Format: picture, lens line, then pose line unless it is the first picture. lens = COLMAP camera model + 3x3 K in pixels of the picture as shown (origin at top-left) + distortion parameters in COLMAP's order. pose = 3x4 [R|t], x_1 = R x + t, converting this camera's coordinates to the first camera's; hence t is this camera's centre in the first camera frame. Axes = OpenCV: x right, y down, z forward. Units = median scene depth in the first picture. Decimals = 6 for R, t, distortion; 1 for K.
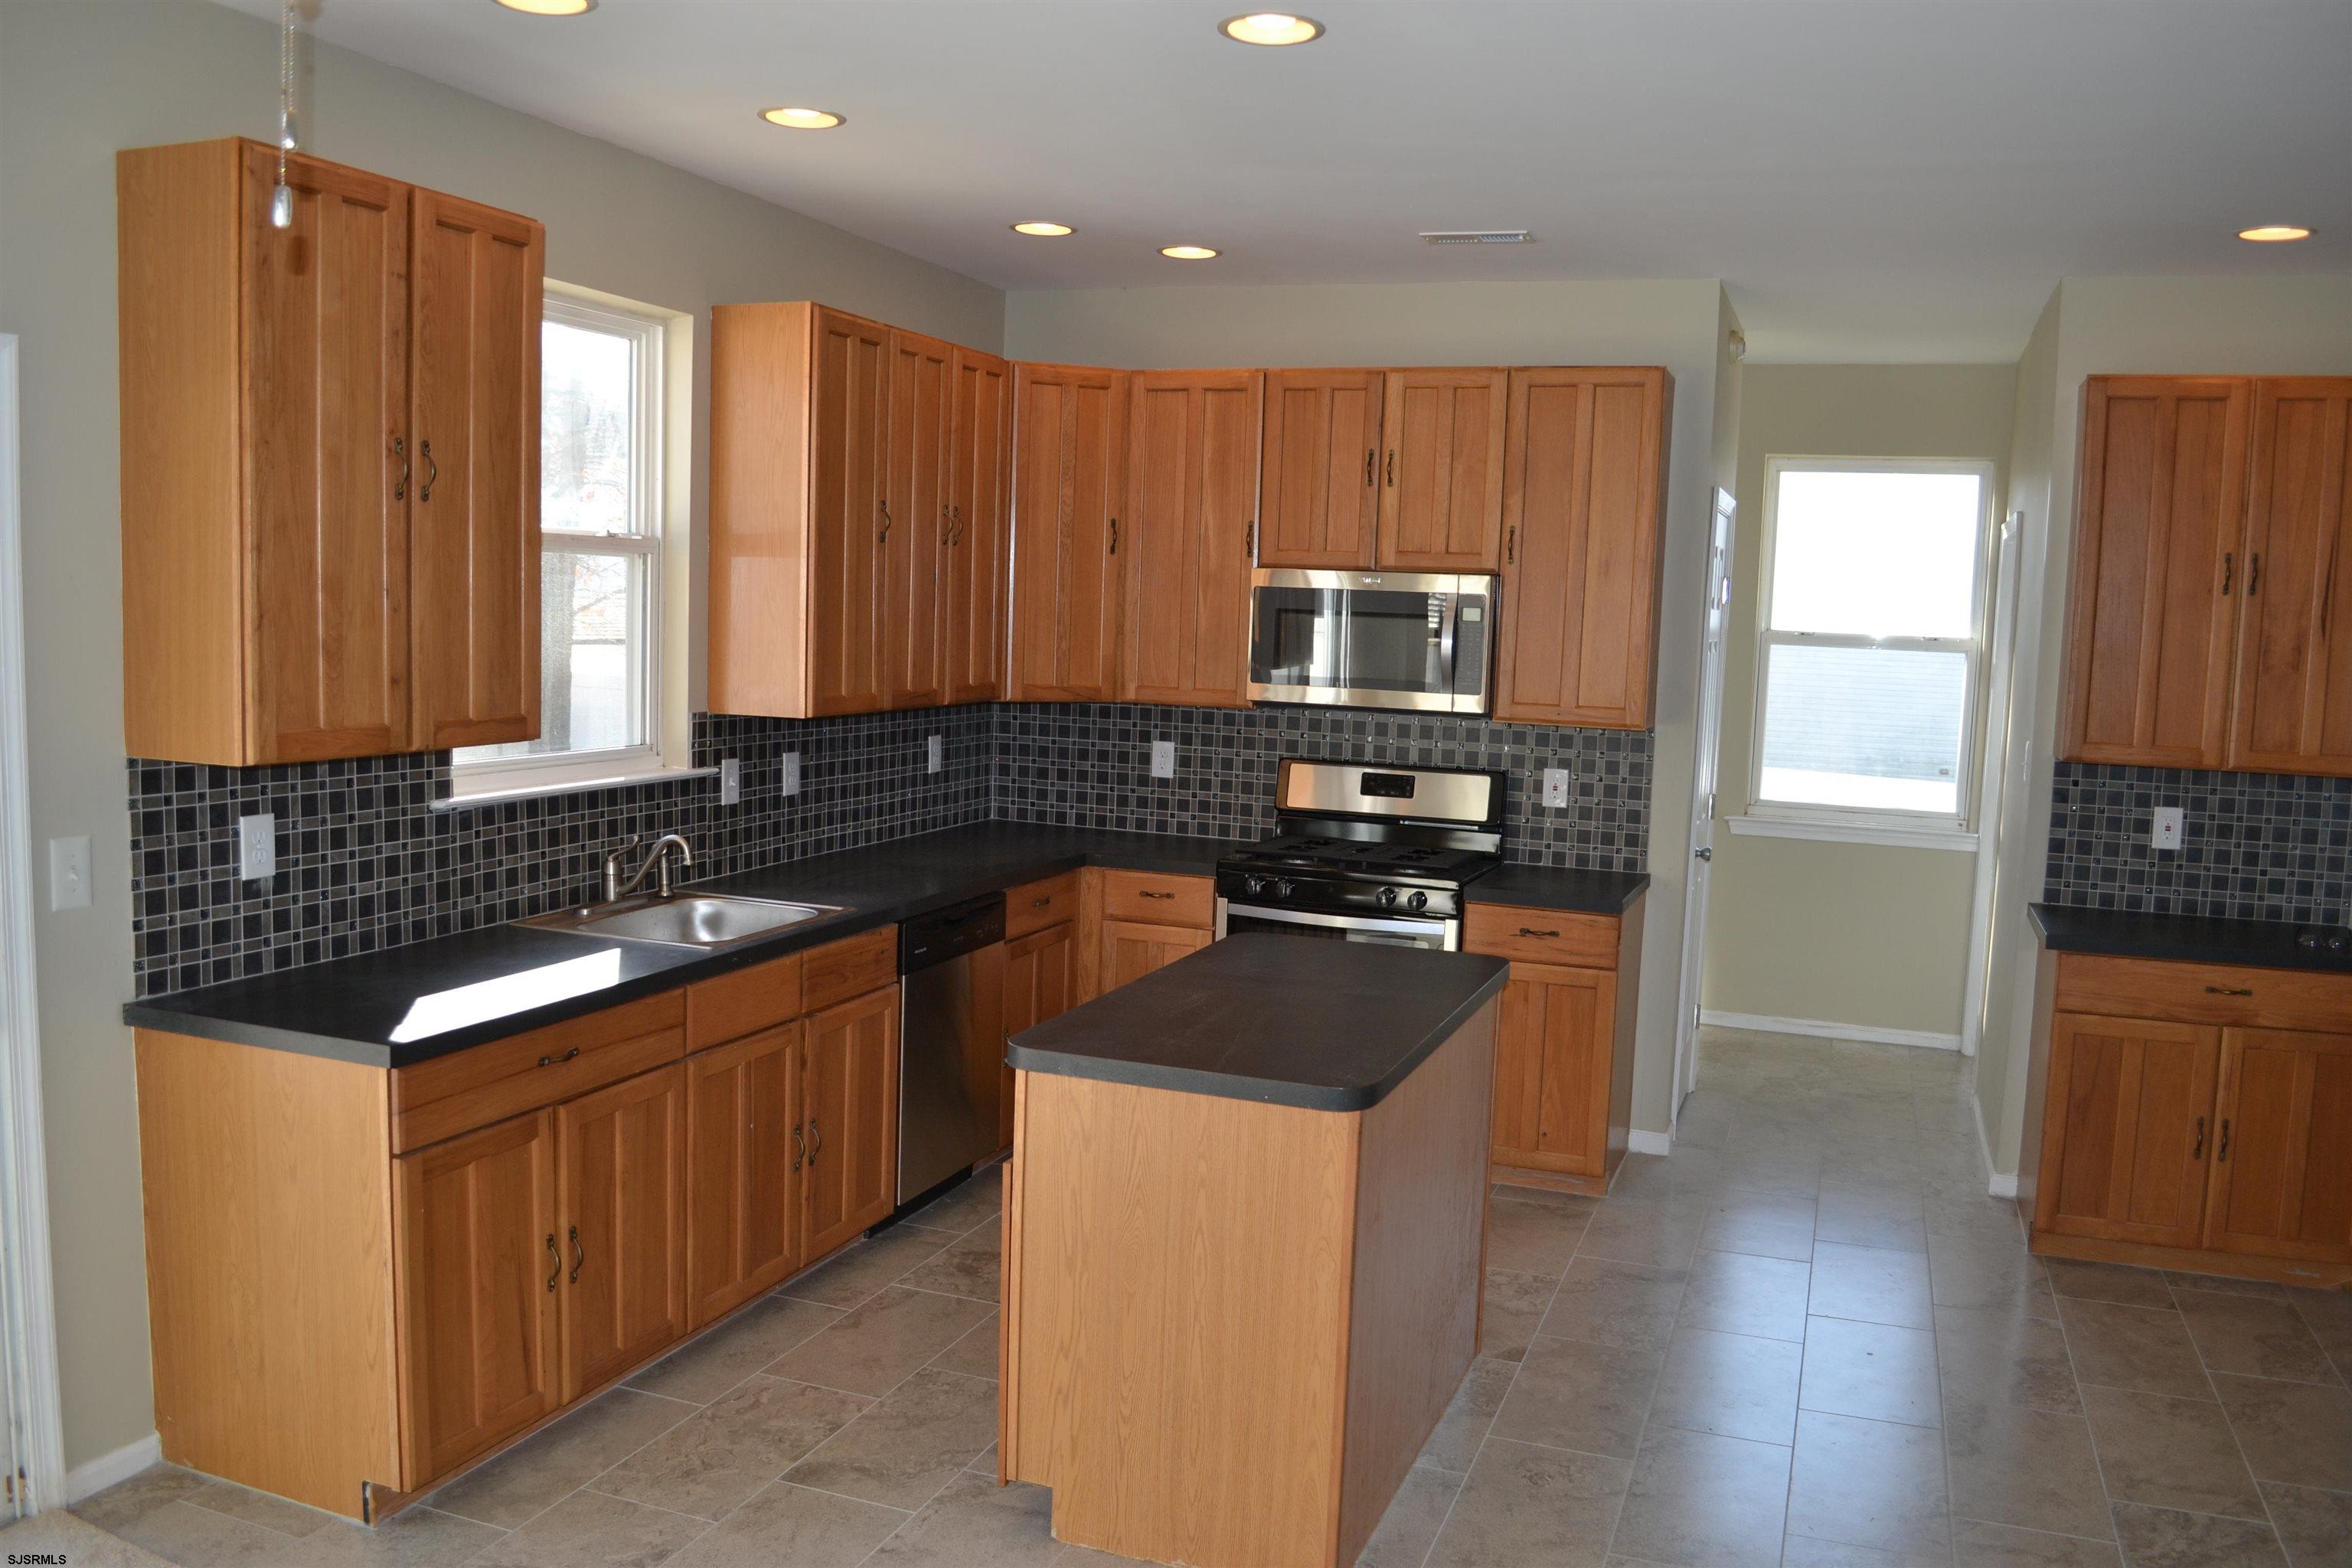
lens RADIAL K [[1869.9, 0, 1167.0], [0, 1869.9, 809.0], [0, 0, 1]] dist [-0.080485, 0.008390]
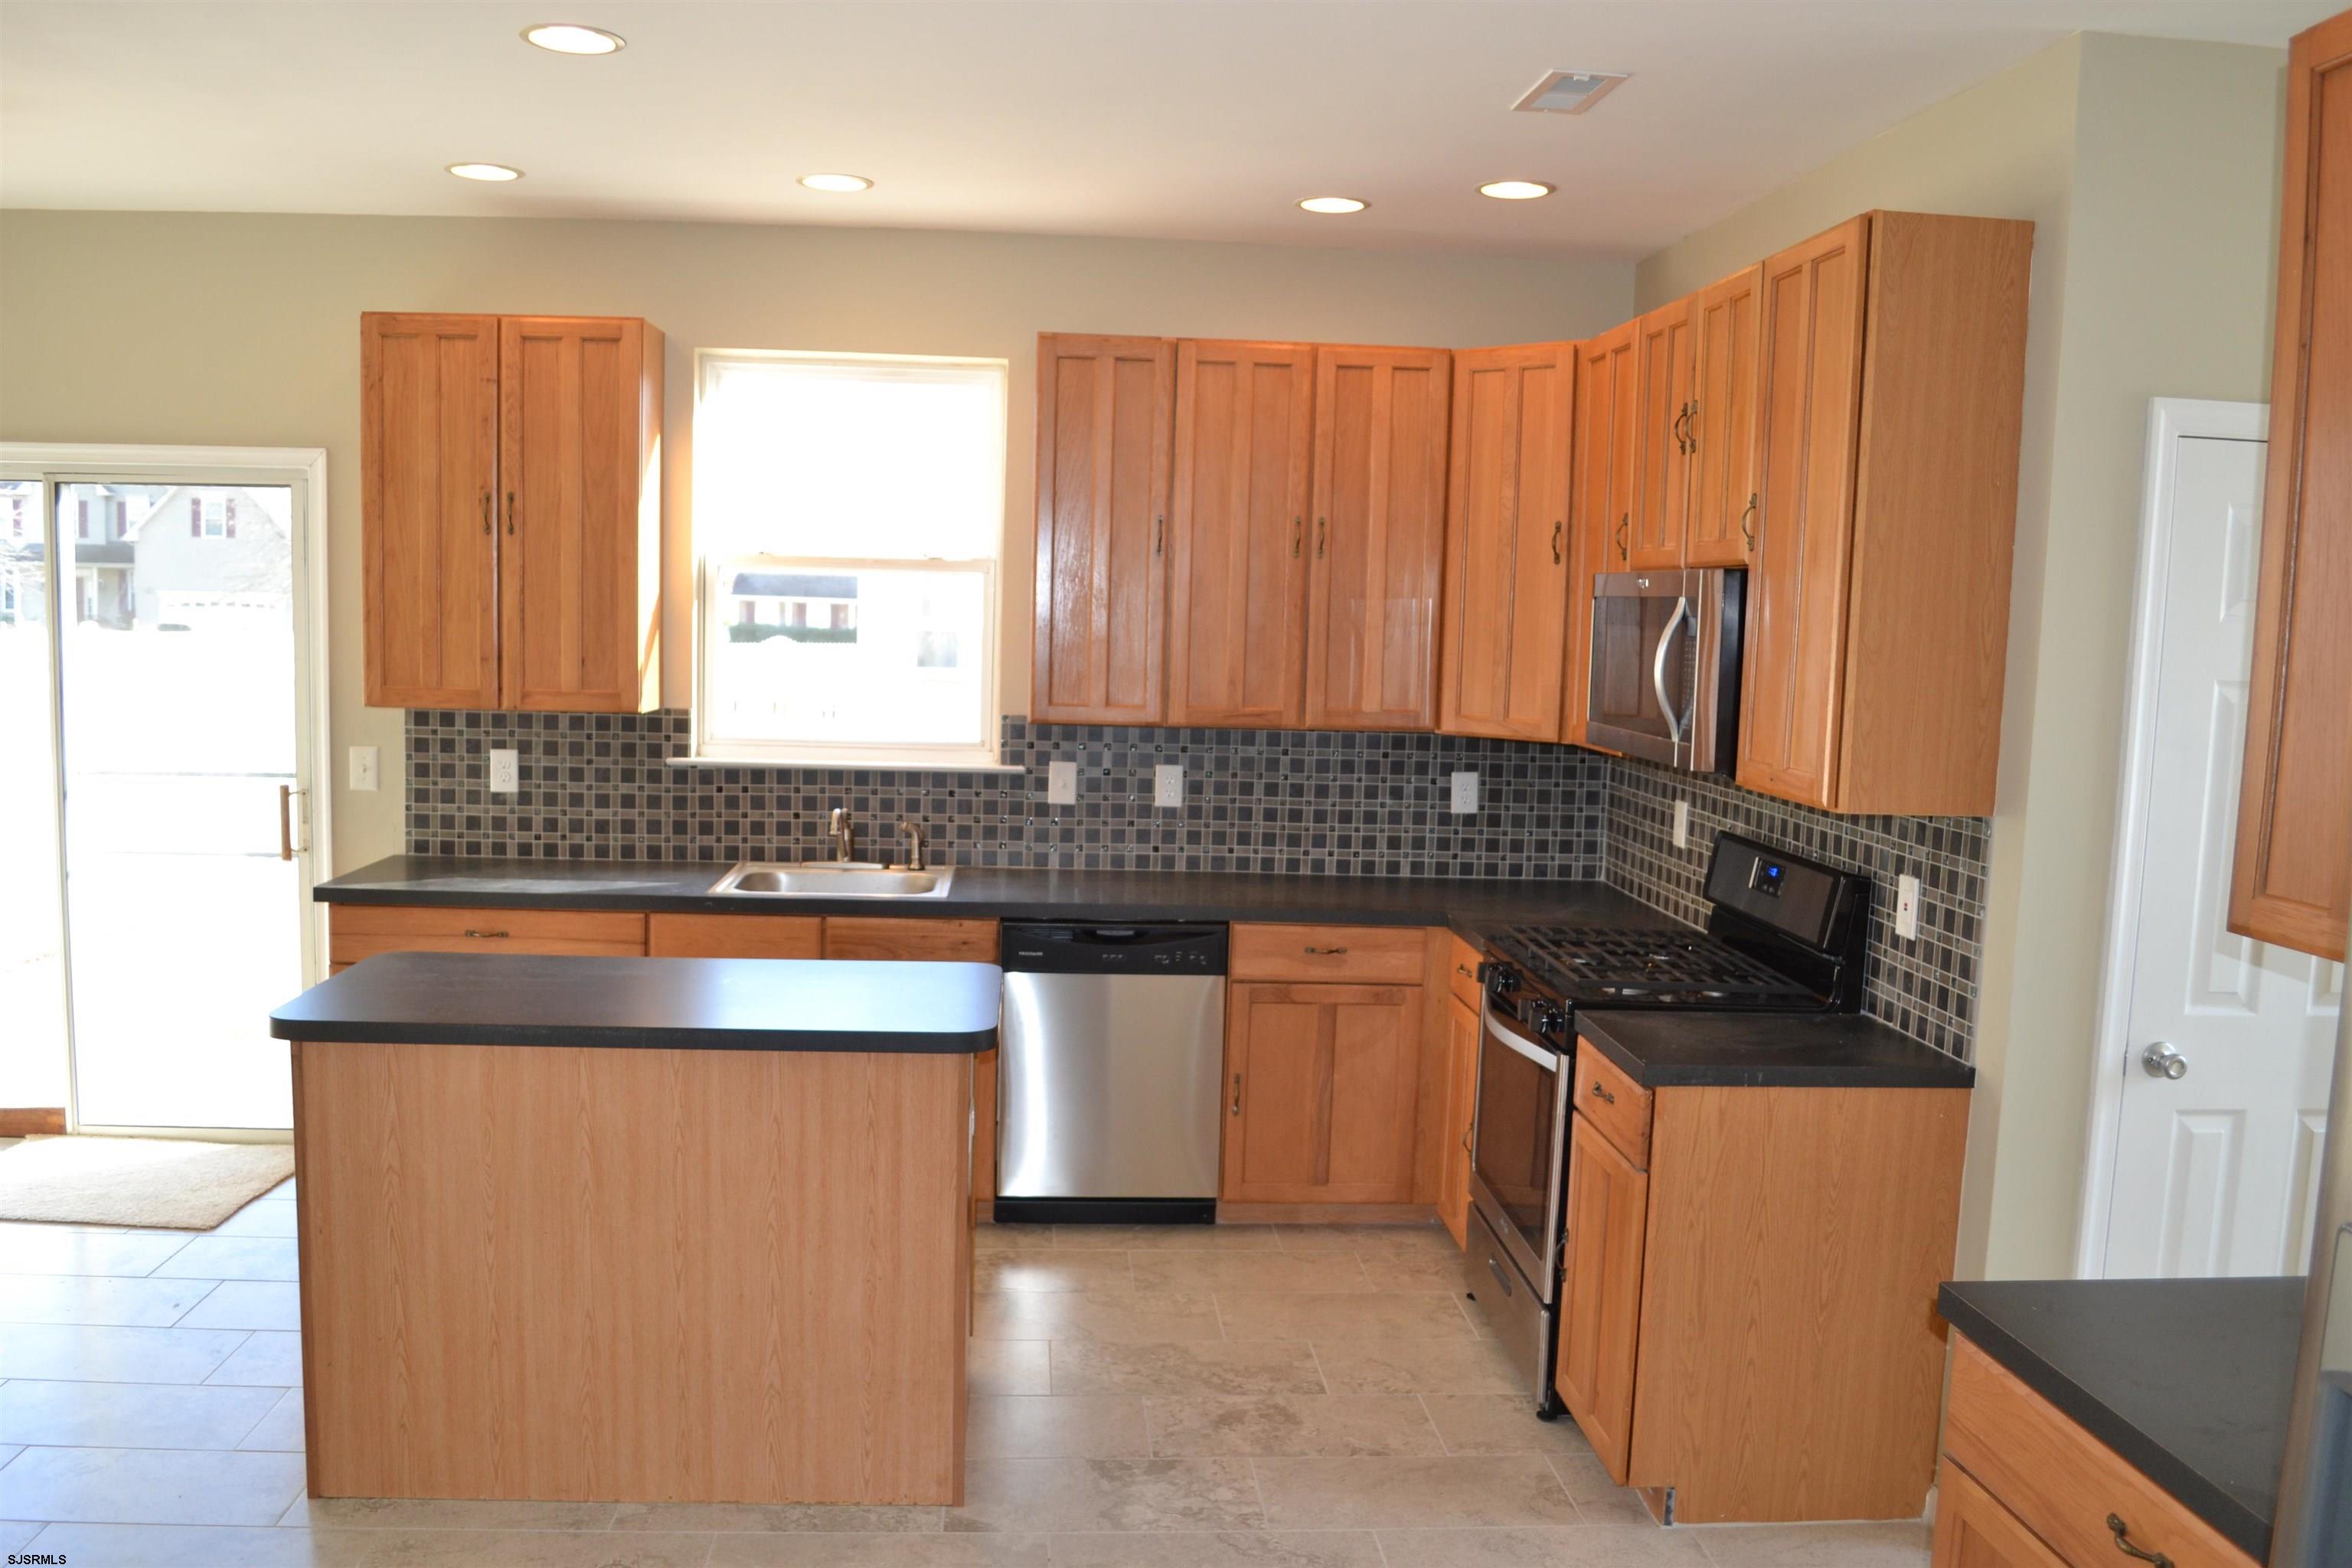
lens RADIAL K [[1869.9, 0, 1176.7], [0, 1869.9, 788.9], [0, 0, 1]] dist [-0.080485, 0.008390]
pose [[0.431694, 0.068279, -0.899432, 0.981050], [-0.115140, 0.993145, 0.020130, -0.052063], [0.894641, 0.094871, 0.436596, 0.746820]]
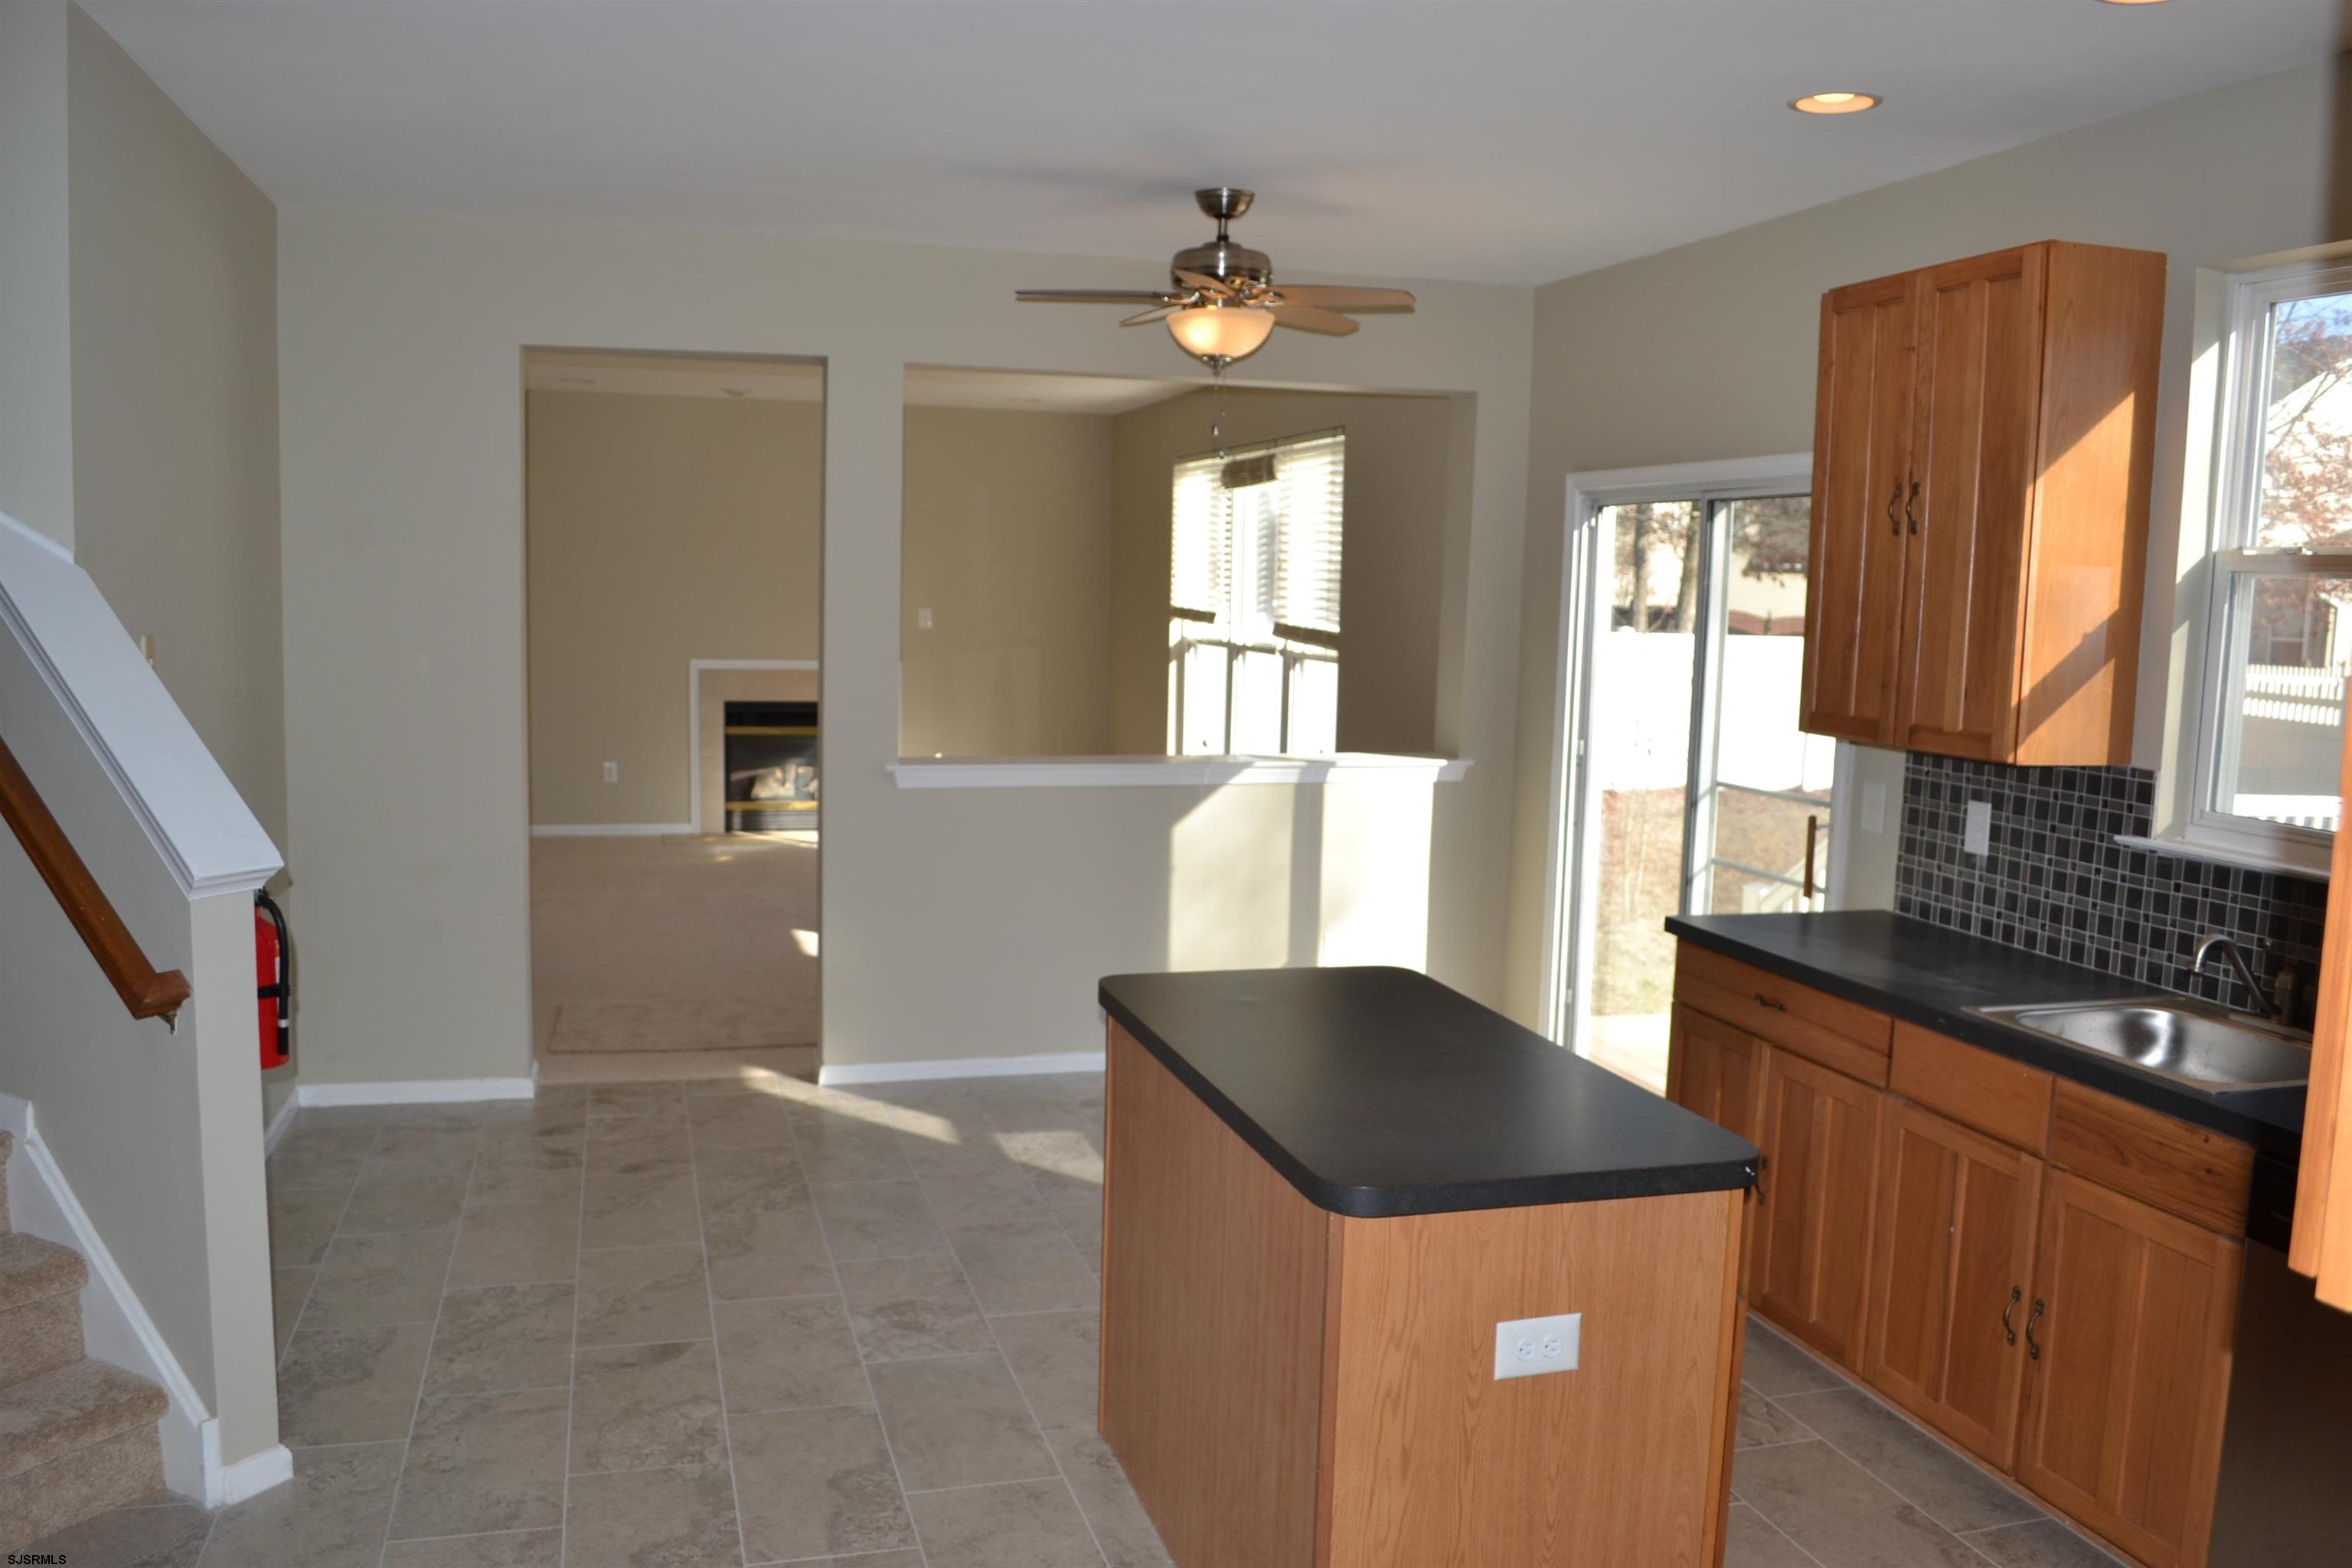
lens RADIAL K [[1869.9, 0, 1174.8], [0, 1869.9, 794.3], [0, 0, 1]] dist [-0.080485, 0.008390]
pose [[-0.795904, 0.015023, -0.605237, 0.596118], [-0.119334, 0.976187, 0.181159, -0.142223], [0.593546, 0.216411, -0.775158, 1.456191]]
